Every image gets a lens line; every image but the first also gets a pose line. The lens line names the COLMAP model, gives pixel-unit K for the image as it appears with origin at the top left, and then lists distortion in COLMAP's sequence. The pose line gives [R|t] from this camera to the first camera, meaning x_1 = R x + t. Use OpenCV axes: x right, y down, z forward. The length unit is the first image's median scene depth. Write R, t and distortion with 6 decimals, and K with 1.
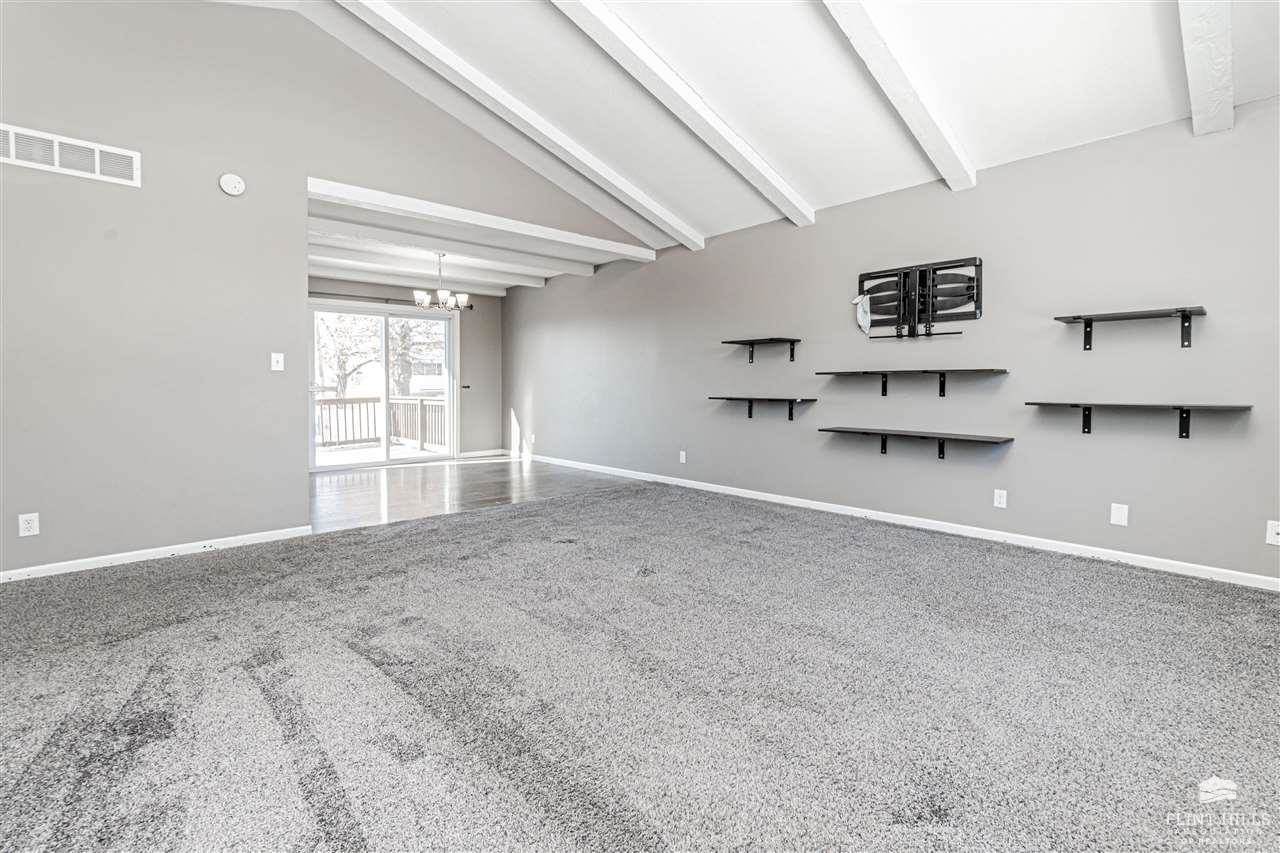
lens RADIAL K [[566.2, 0, 653.0], [0, 566.2, 403.3], [0, 0, 1]] dist [-0.000386, 0.000110]
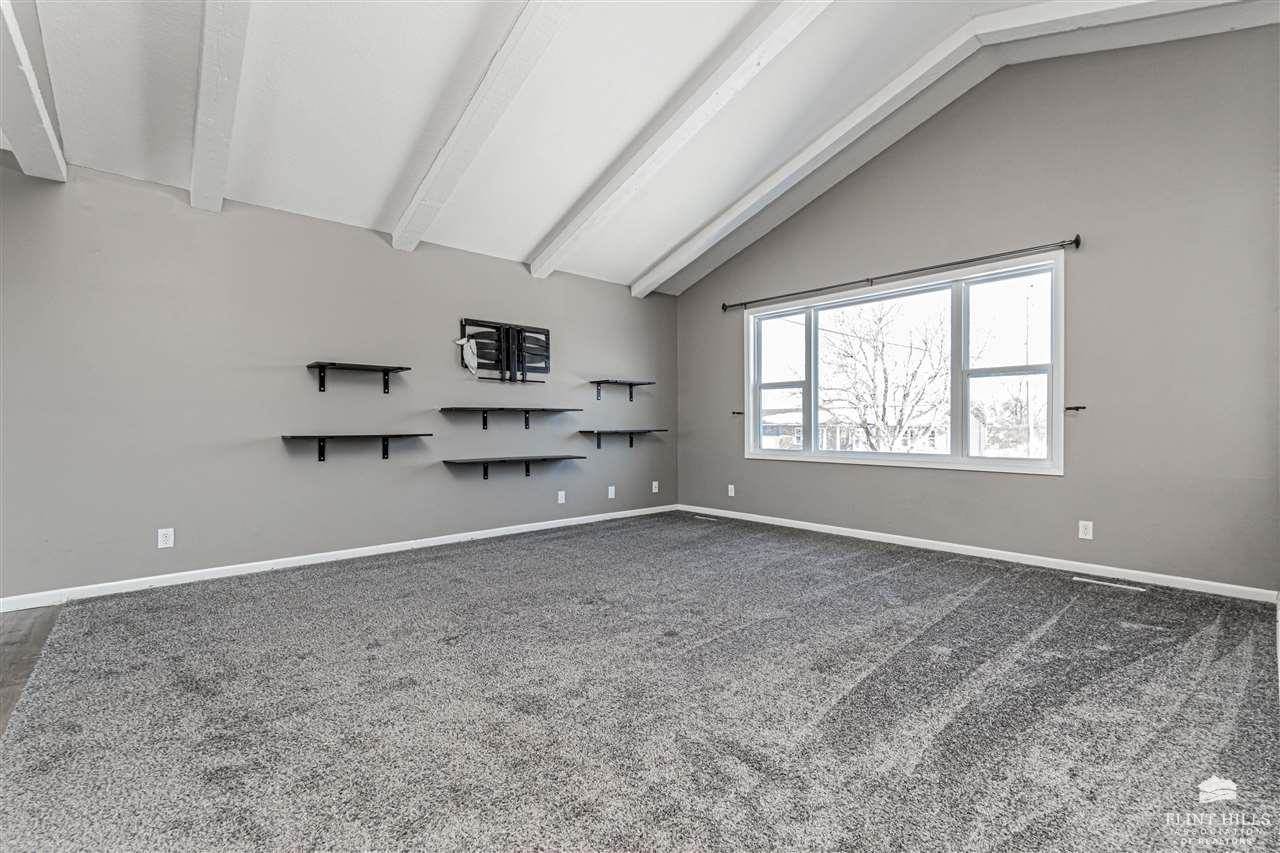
lens RADIAL K [[565.7, 0, 657.7], [0, 565.7, 424.4], [0, 0, 1]] dist [-0.002104, 0.000382]
pose [[0.007576, -0.001563, 0.999970, -0.745151], [0.037075, 0.999312, 0.001281, -0.011229], [-0.999284, 0.037064, 0.007629, 0.638222]]
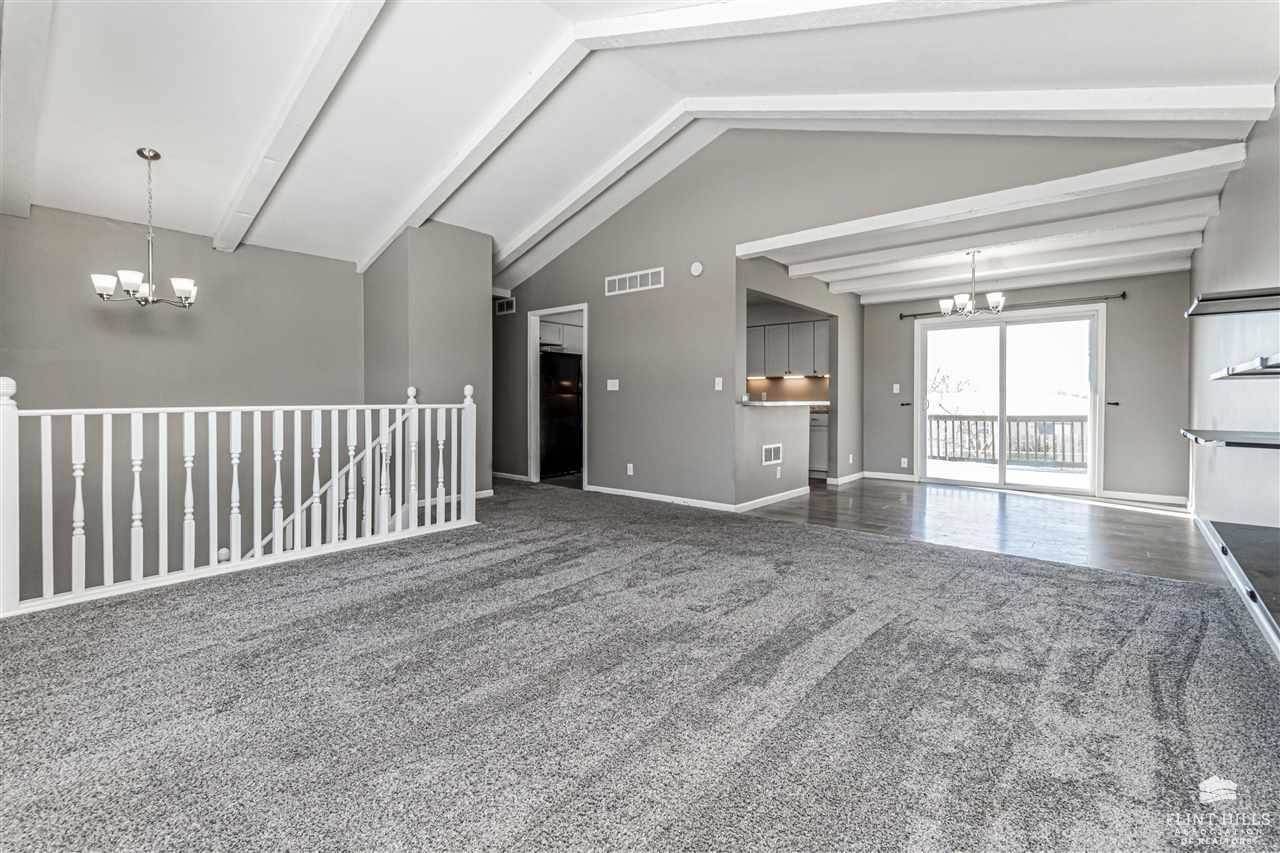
lens RADIAL K [[566.2, 0, 653.0], [0, 566.2, 403.3], [0, 0, 1]] dist [-0.000386, 0.000110]
pose [[0.134280, 0.007485, -0.990915, 0.620550], [-0.034606, 0.999397, 0.002859, -0.019467], [0.990339, 0.033908, 0.134458, 0.560281]]
